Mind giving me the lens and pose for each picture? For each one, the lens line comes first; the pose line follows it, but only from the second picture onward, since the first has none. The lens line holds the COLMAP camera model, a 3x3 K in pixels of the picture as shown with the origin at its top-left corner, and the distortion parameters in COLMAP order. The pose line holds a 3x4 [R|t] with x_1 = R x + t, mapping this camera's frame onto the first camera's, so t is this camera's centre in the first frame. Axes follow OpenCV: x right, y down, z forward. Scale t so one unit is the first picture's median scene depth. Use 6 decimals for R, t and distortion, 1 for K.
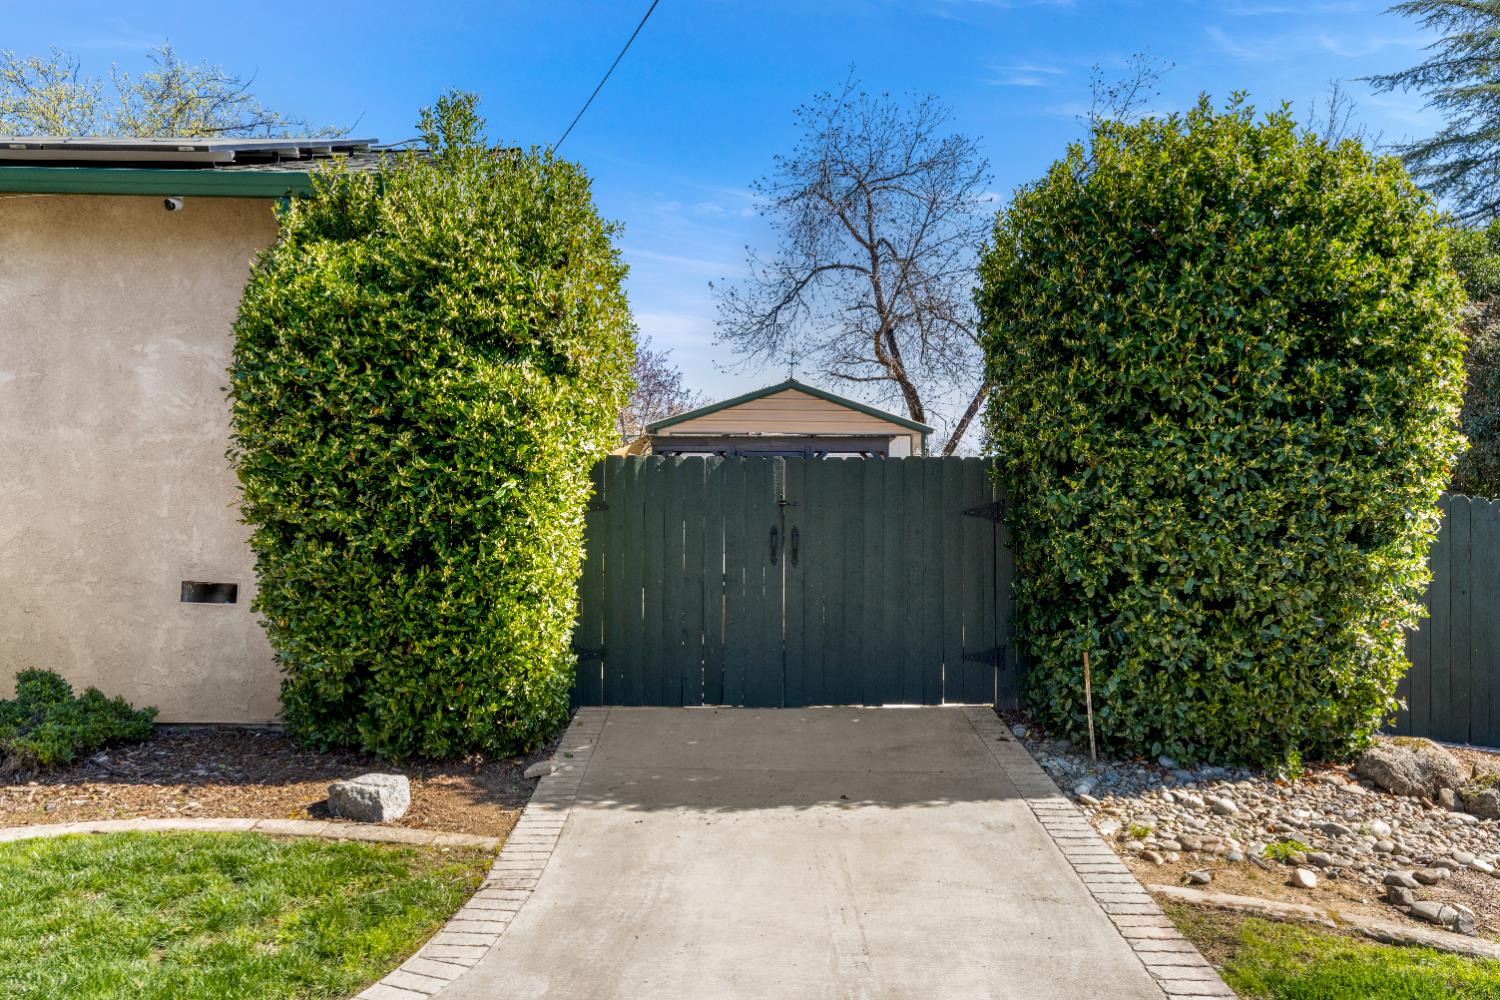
lens RADIAL K [[1041.5, 0, 743.7], [0, 1041.5, 498.1], [0, 0, 1]] dist [0.006945, -0.000143]
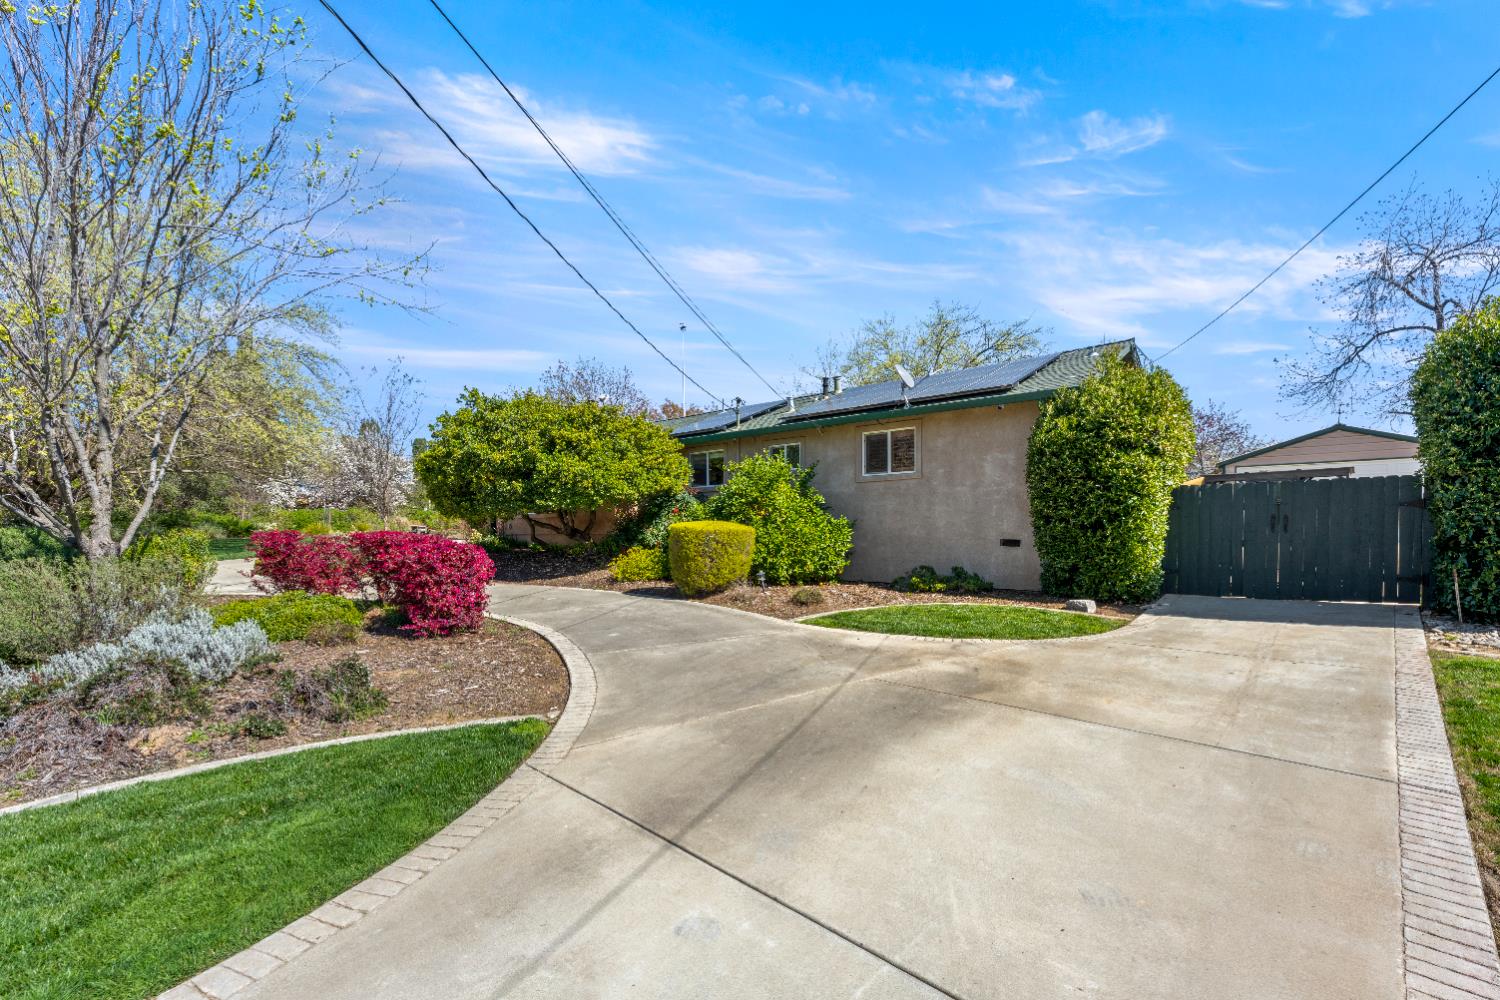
lens RADIAL K [[668.0, 0, 733.2], [0, 668.0, 550.7], [0, 0, 1]] dist [-0.002498, 0.000720]
pose [[0.740860, 0.008521, -0.671605, 0.158521], [0.022994, 0.999012, 0.038041, 0.030000], [0.671266, -0.043626, 0.739932, -0.932773]]
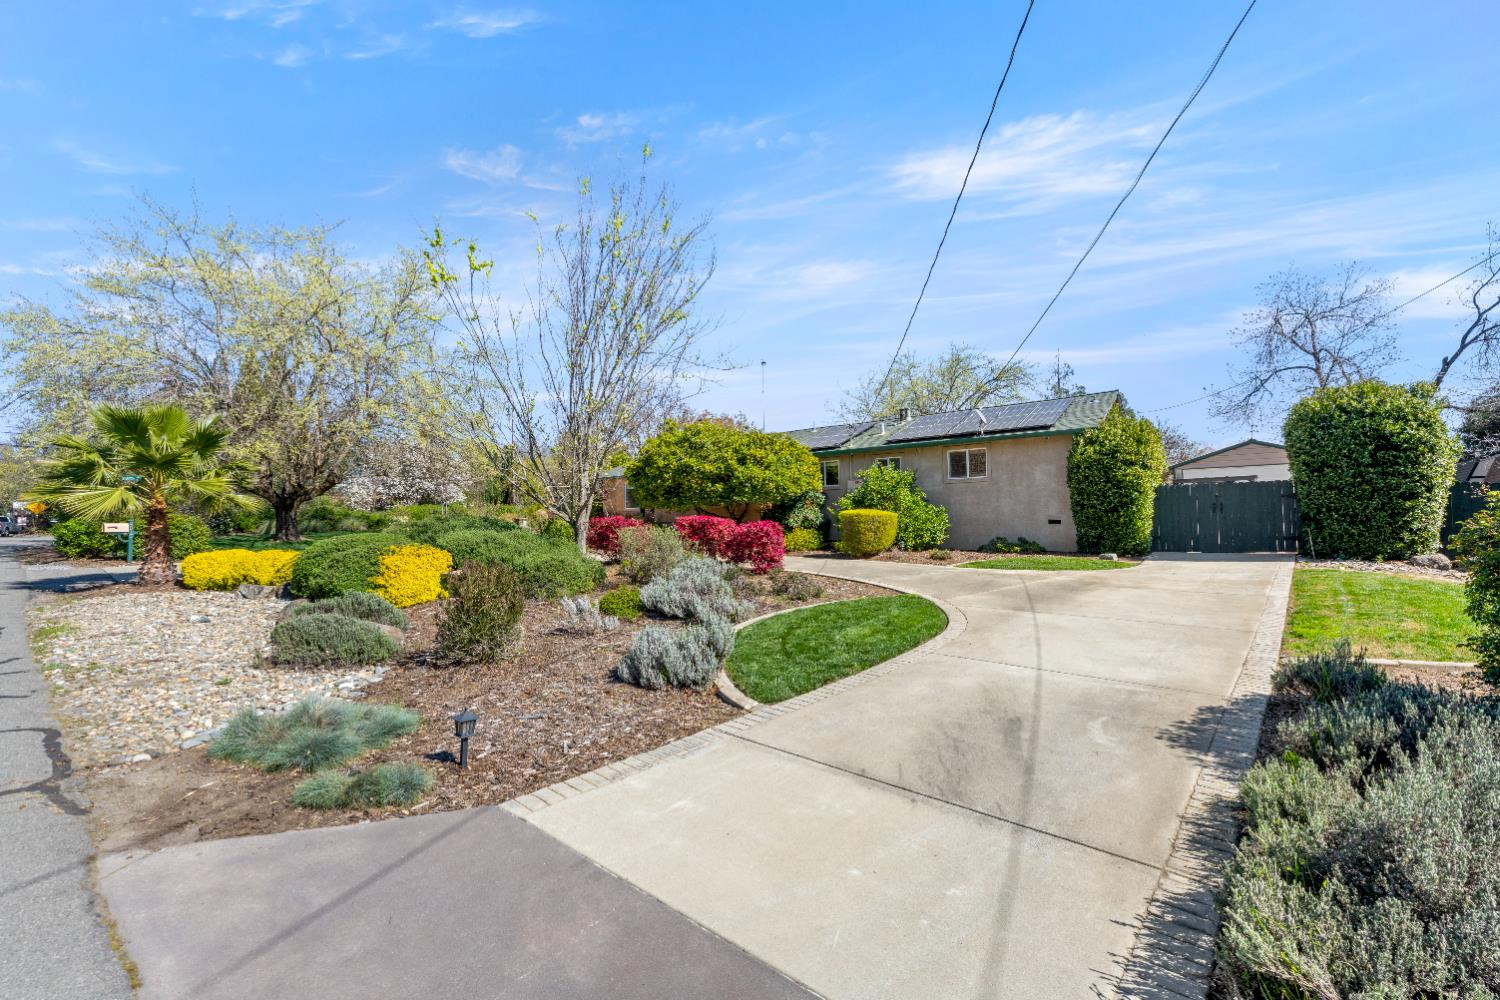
lens RADIAL K [[668.0, 0, 718.8], [0, 668.0, 495.5], [0, 0, 1]] dist [-0.002498, 0.000720]
pose [[0.773015, -0.045240, -0.632773, 0.208556], [0.029993, 0.998945, -0.034779, 0.039333], [0.633679, 0.007906, 0.773556, -2.361052]]
